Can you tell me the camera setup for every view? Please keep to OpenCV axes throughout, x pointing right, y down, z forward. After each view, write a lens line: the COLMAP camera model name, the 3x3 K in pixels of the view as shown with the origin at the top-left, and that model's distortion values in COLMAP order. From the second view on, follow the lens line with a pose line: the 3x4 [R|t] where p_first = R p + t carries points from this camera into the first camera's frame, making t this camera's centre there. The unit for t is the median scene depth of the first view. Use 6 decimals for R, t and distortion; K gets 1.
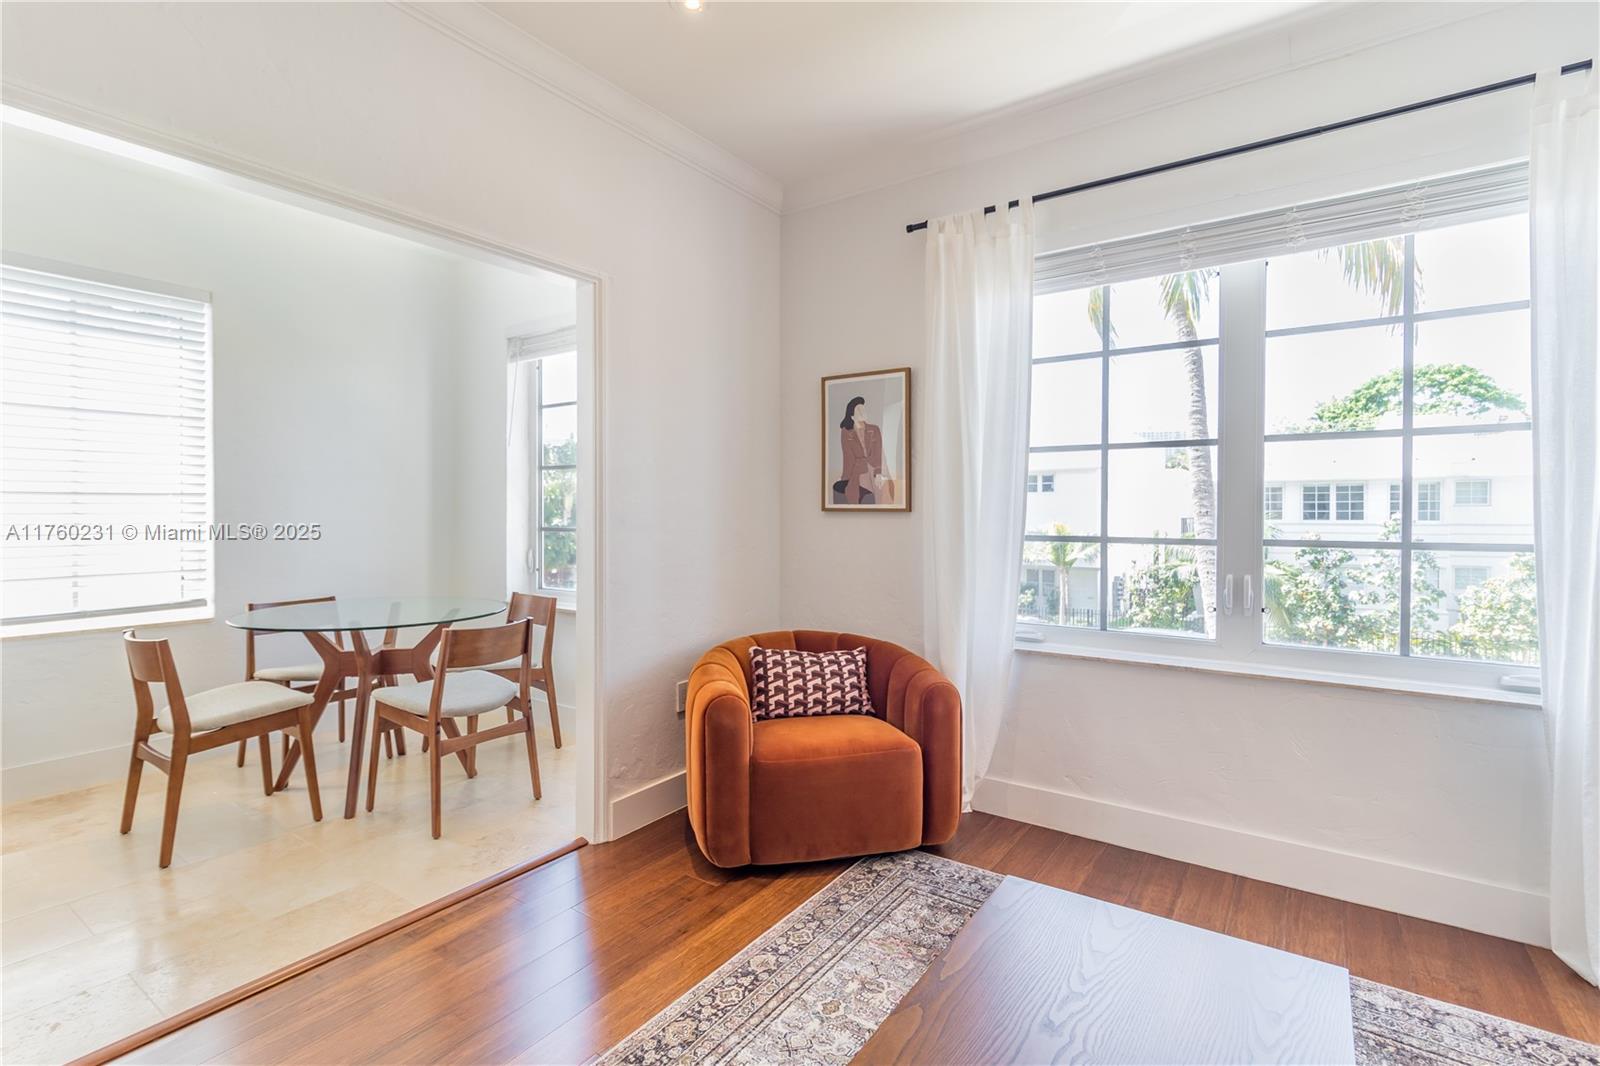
lens RADIAL K [[752.1, 0, 782.6], [0, 752.1, 518.7], [0, 0, 1]] dist [0.004738, 0.000500]
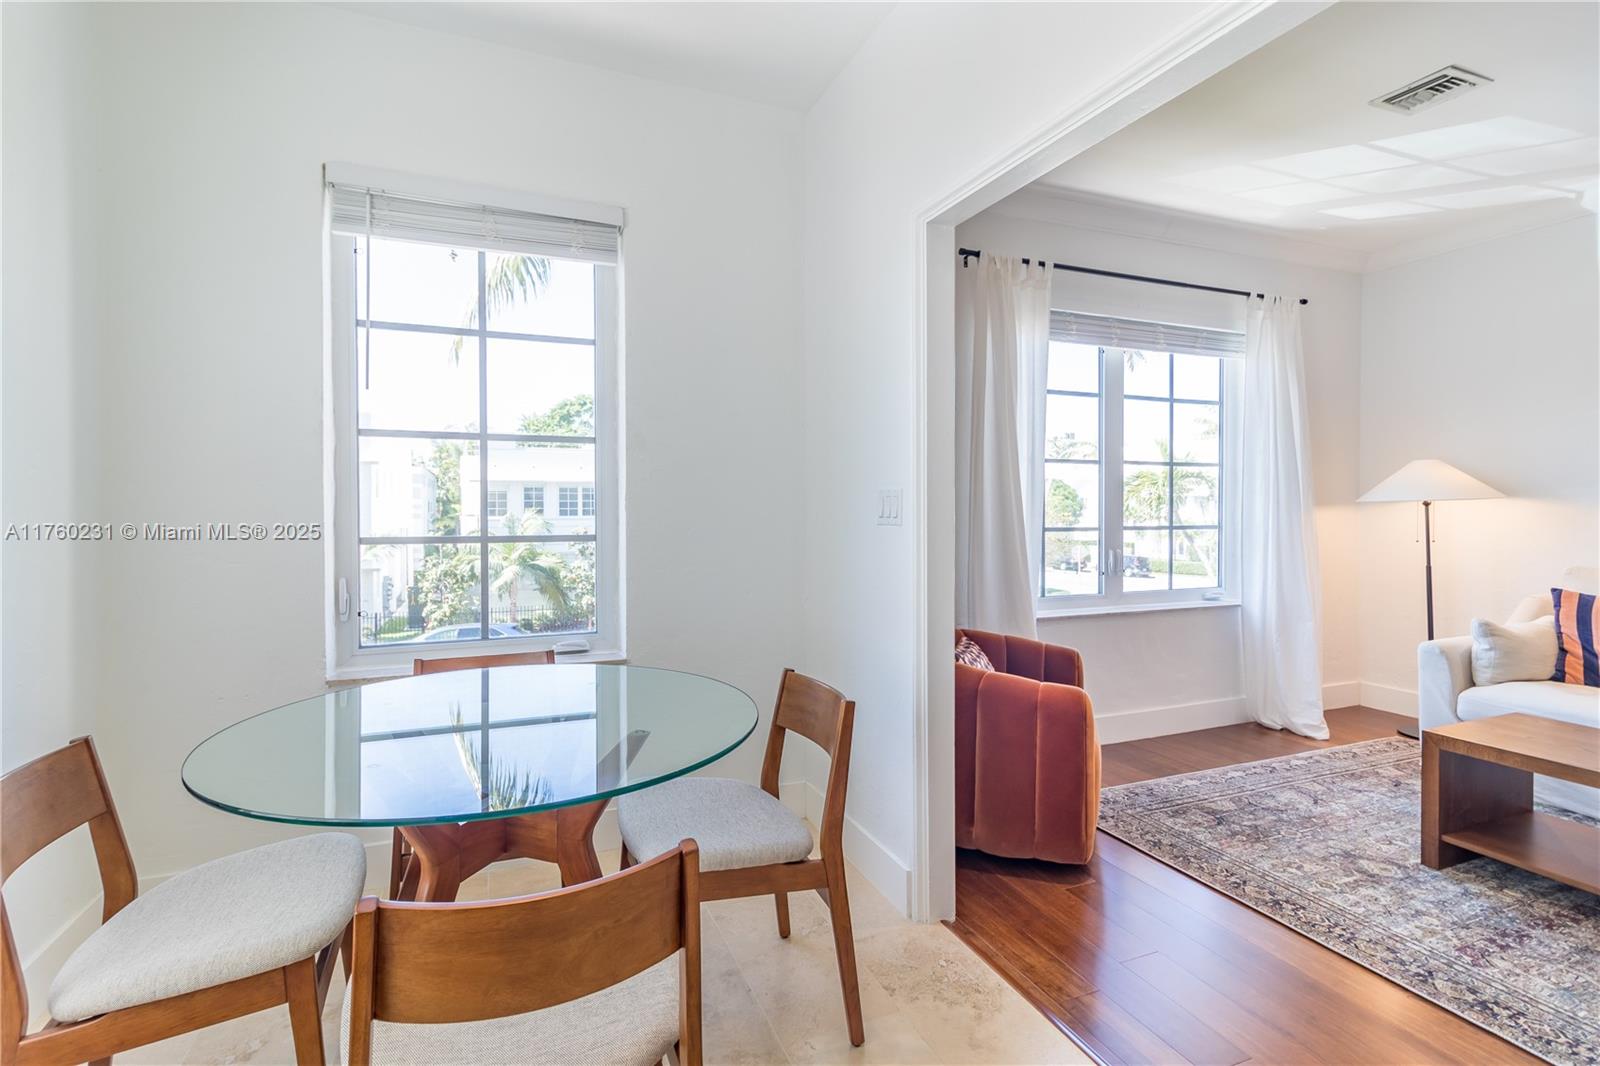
lens RADIAL K [[746.6, 0, 775.2], [0, 746.6, 518.9], [0, 0, 1]] dist [0.000961, 0.001073]
pose [[0.546130, -0.012675, 0.837605, -0.965557], [0.009471, 0.999915, 0.008956, -0.007754], [-0.837647, 0.003042, 0.546204, 0.680717]]
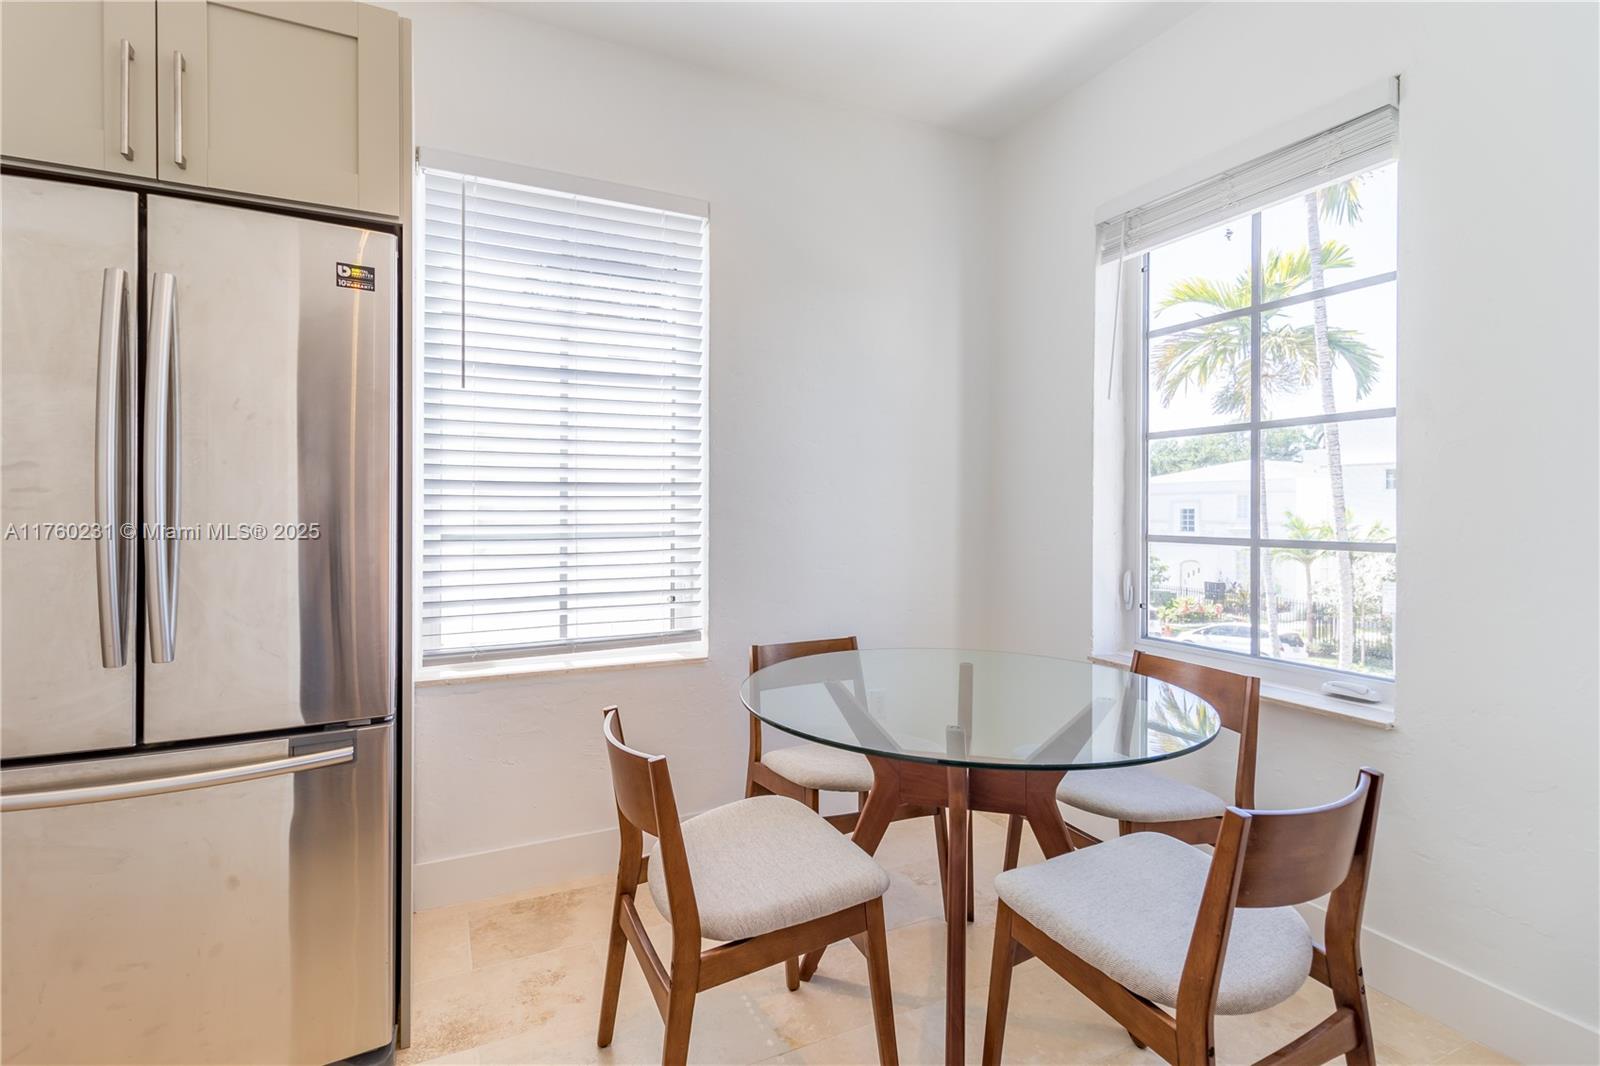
lens RADIAL K [[742.6, 0, 782.2], [0, 742.6, 496.6], [0, 0, 1]] dist [0.001464, 0.000309]
pose [[0.874133, -0.009558, -0.485593, -0.450907], [-0.004691, 0.999594, -0.028118, -0.001432], [0.485664, 0.026857, 0.873733, 0.535962]]
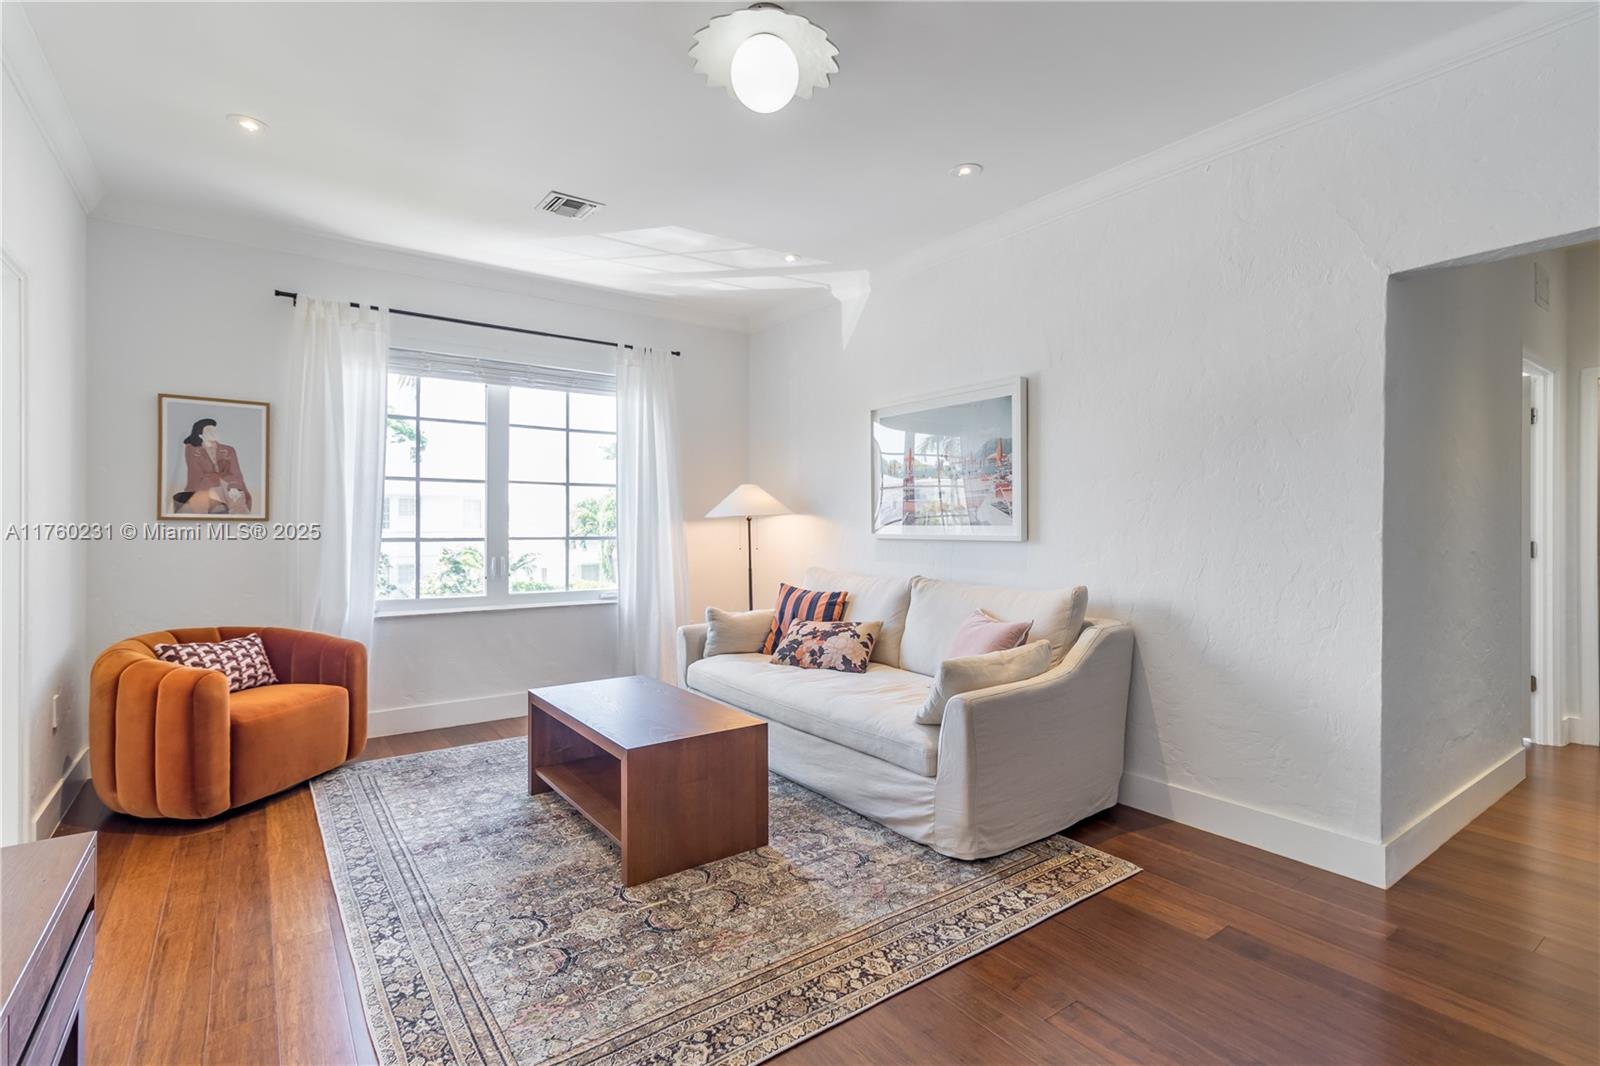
lens RADIAL K [[752.5, 0, 792.8], [0, 752.5, 525.8], [0, 0, 1]] dist [0.004868, 0.000339]
pose [[0.318428, -0.001853, 0.947945, -0.794302], [0.005303, 0.999986, 0.000174, 0.003510], [-0.947932, 0.004971, 0.318434, -0.215561]]
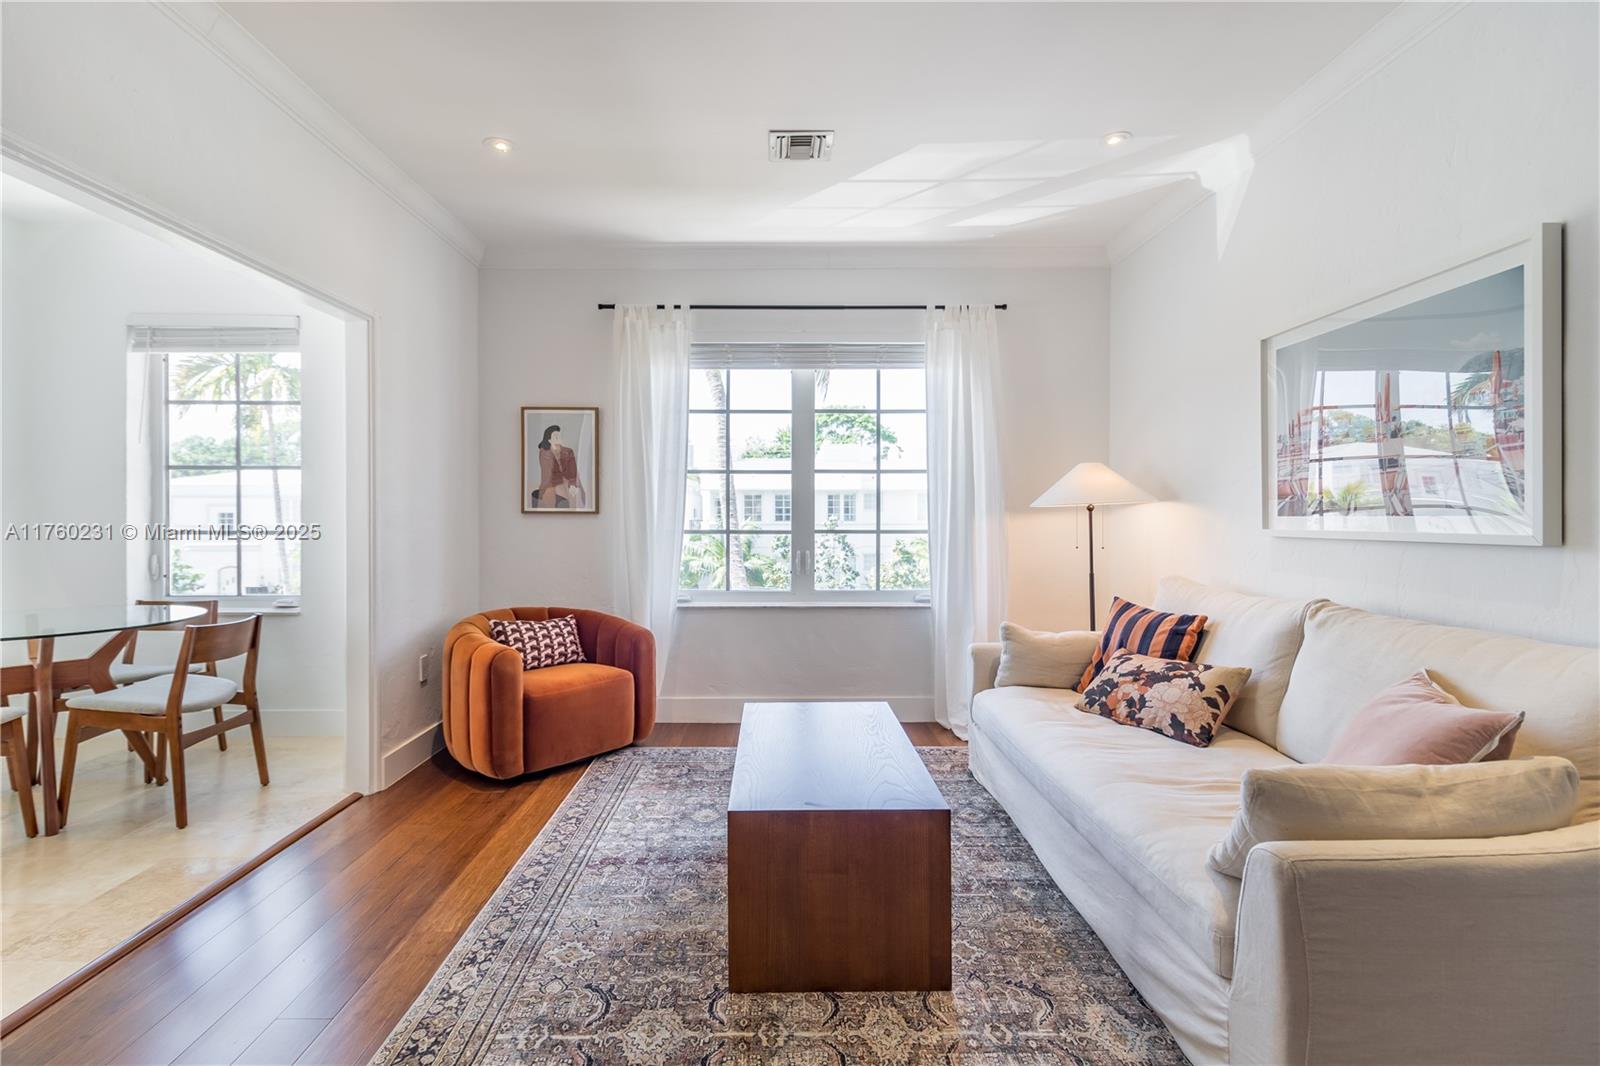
lens RADIAL K [[750.4, 0, 781.0], [0, 750.4, 520.5], [0, 0, 1]] dist [0.003672, 0.000685]
pose [[0.811216, -0.004798, 0.584726, -0.390042], [0.006096, 0.999981, -0.000252, 0.005668], [-0.584714, 0.003769, 0.811231, -0.317142]]
